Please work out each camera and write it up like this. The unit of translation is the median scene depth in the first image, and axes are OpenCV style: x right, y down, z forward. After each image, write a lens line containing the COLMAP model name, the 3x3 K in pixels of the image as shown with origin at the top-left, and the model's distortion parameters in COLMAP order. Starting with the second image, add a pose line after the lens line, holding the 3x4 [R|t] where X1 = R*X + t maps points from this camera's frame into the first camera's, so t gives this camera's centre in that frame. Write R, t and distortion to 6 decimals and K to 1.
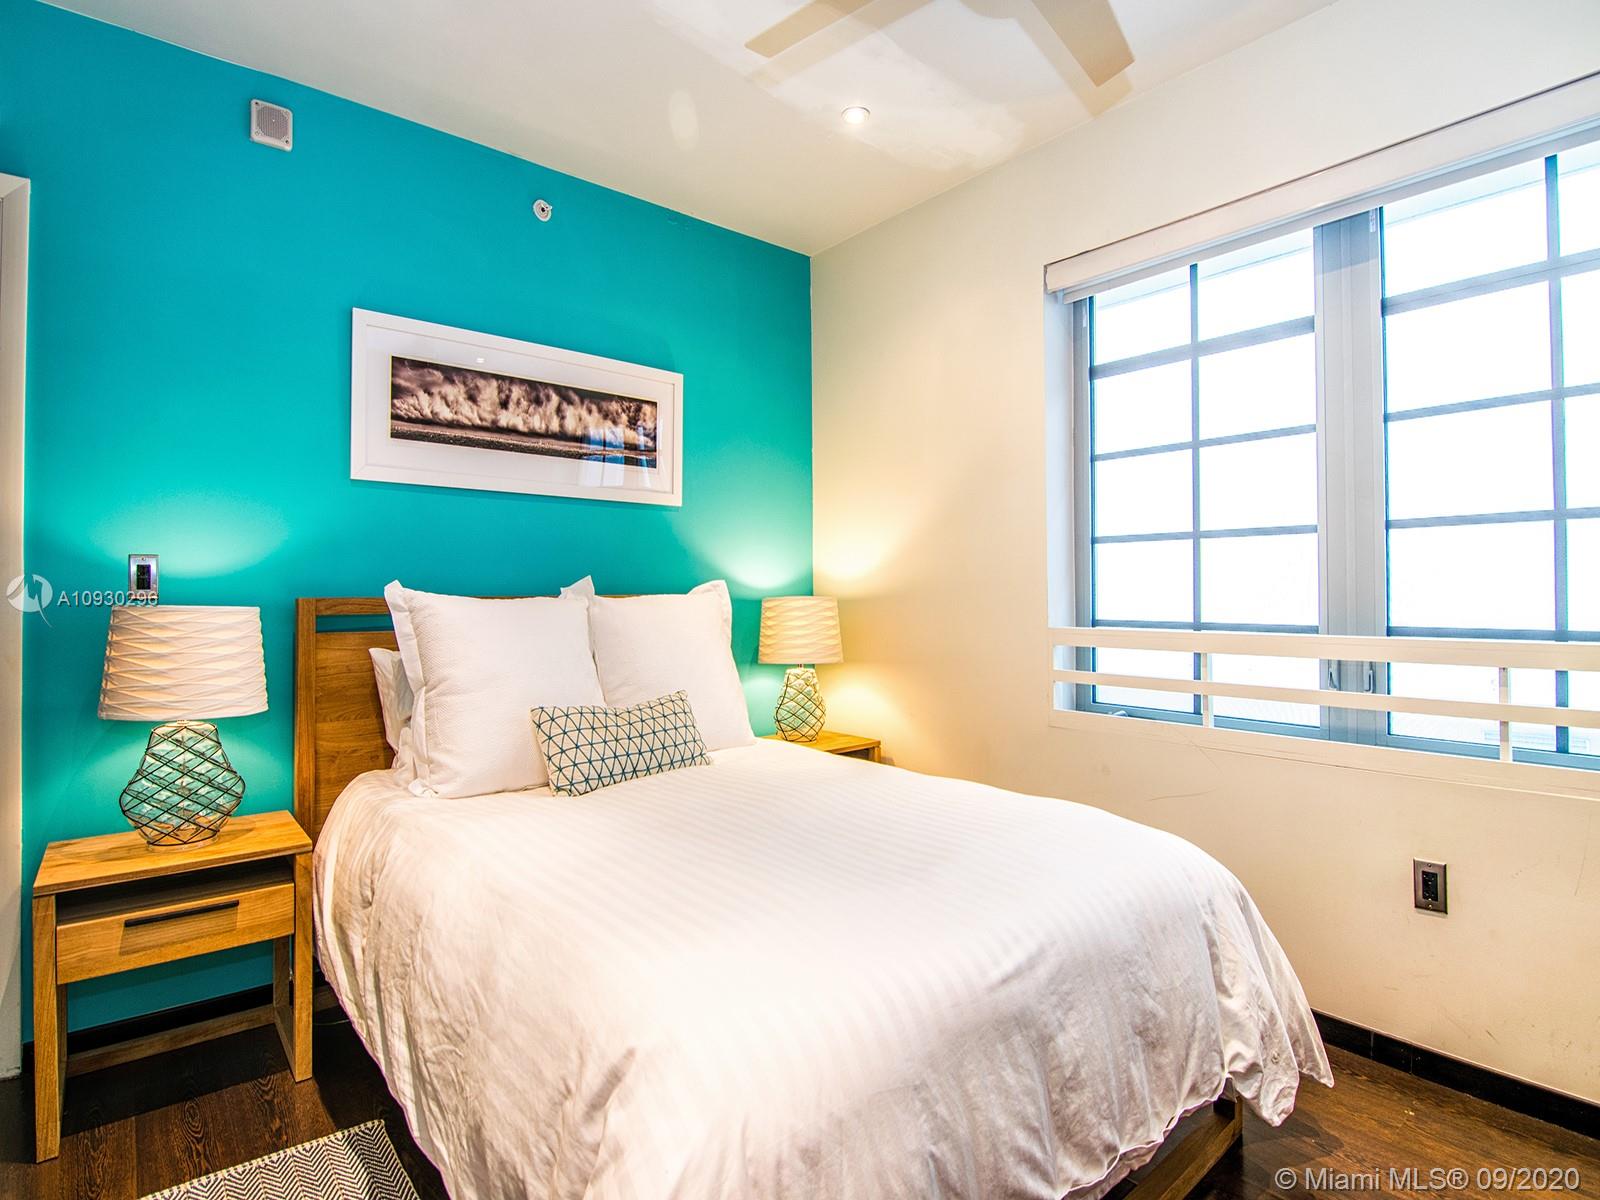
lens RADIAL K [[775.7, 0, 793.3], [0, 775.7, 593.5], [0, 0, 1]] dist [-0.004095, -0.011661]
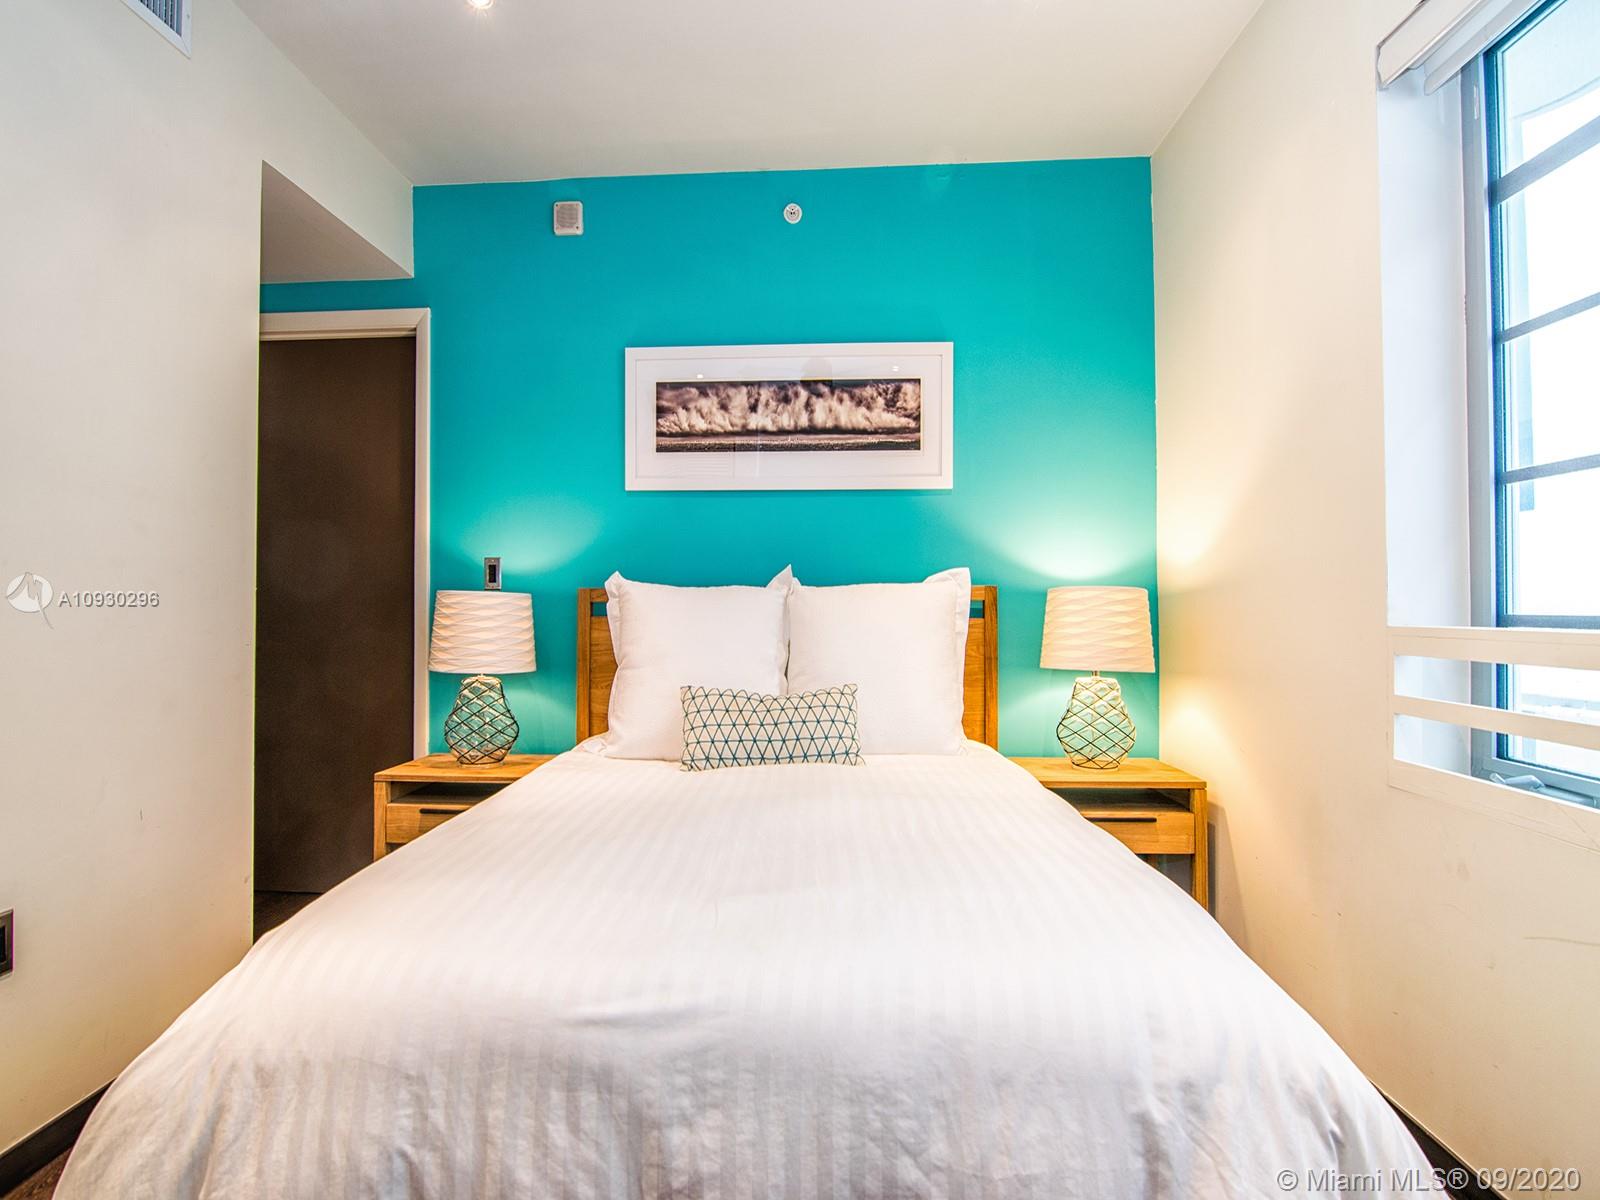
lens RADIAL K [[798.2, 0, 780.9], [0, 798.2, 607.5], [0, 0, 1]] dist [-0.002386, -0.009929]
pose [[0.742942, 0.002801, -0.669350, 0.404052], [0.000571, 0.999988, 0.004818, 0.026329], [0.669356, -0.003961, 0.742931, 0.213415]]
